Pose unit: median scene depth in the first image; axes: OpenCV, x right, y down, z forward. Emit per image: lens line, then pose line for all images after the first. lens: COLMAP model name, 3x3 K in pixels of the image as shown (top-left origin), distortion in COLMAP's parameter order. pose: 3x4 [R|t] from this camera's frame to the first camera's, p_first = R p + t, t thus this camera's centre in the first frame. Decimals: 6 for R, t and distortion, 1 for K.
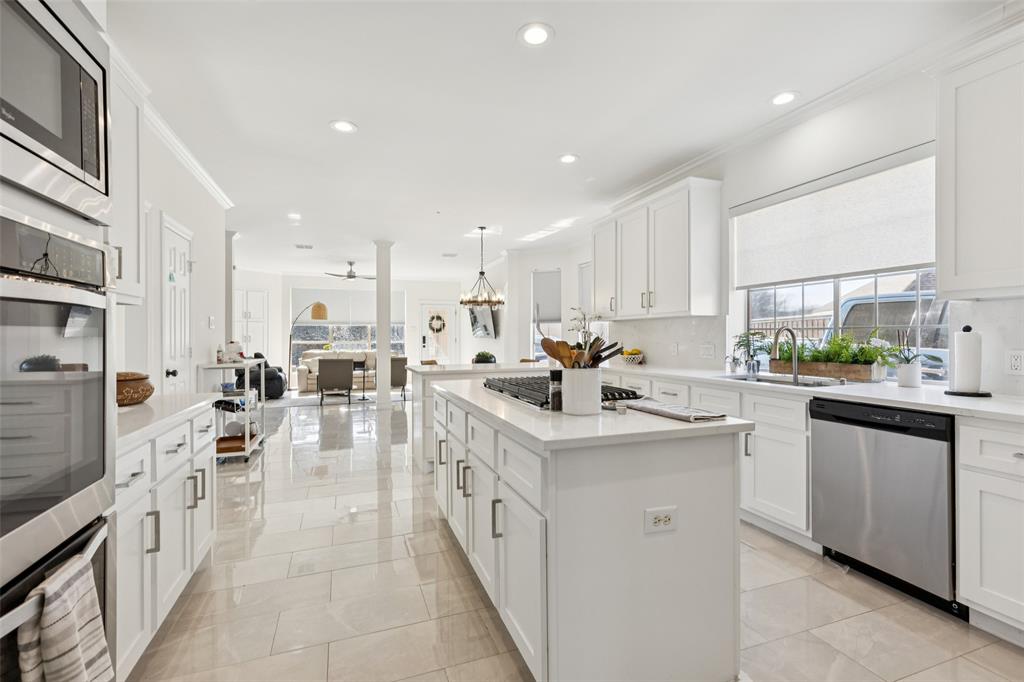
lens RADIAL K [[467.2, 0, 516.1], [0, 467.2, 335.1], [0, 0, 1]] dist [0.003595, 0.000005]
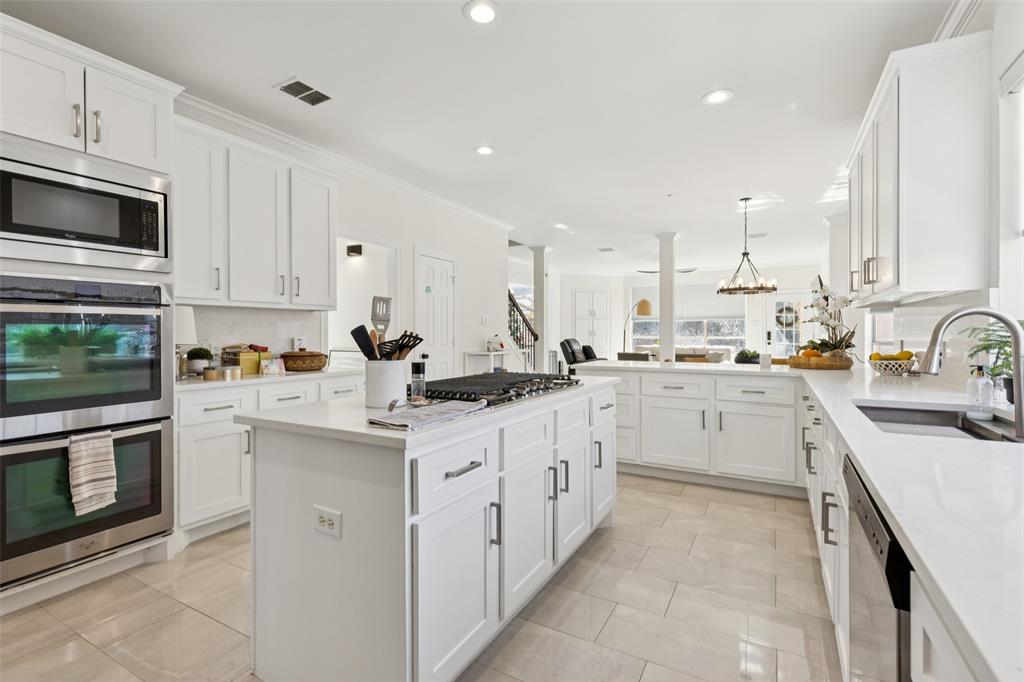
lens RADIAL K [[467.2, 0, 516.1], [0, 467.2, 335.1], [0, 0, 1]] dist [0.003595, 0.000005]
pose [[0.646943, 0.006024, -0.762515, 0.292694], [0.000869, 0.999962, 0.008637, 0.002066], [0.762538, -0.006250, 0.646913, 0.155447]]
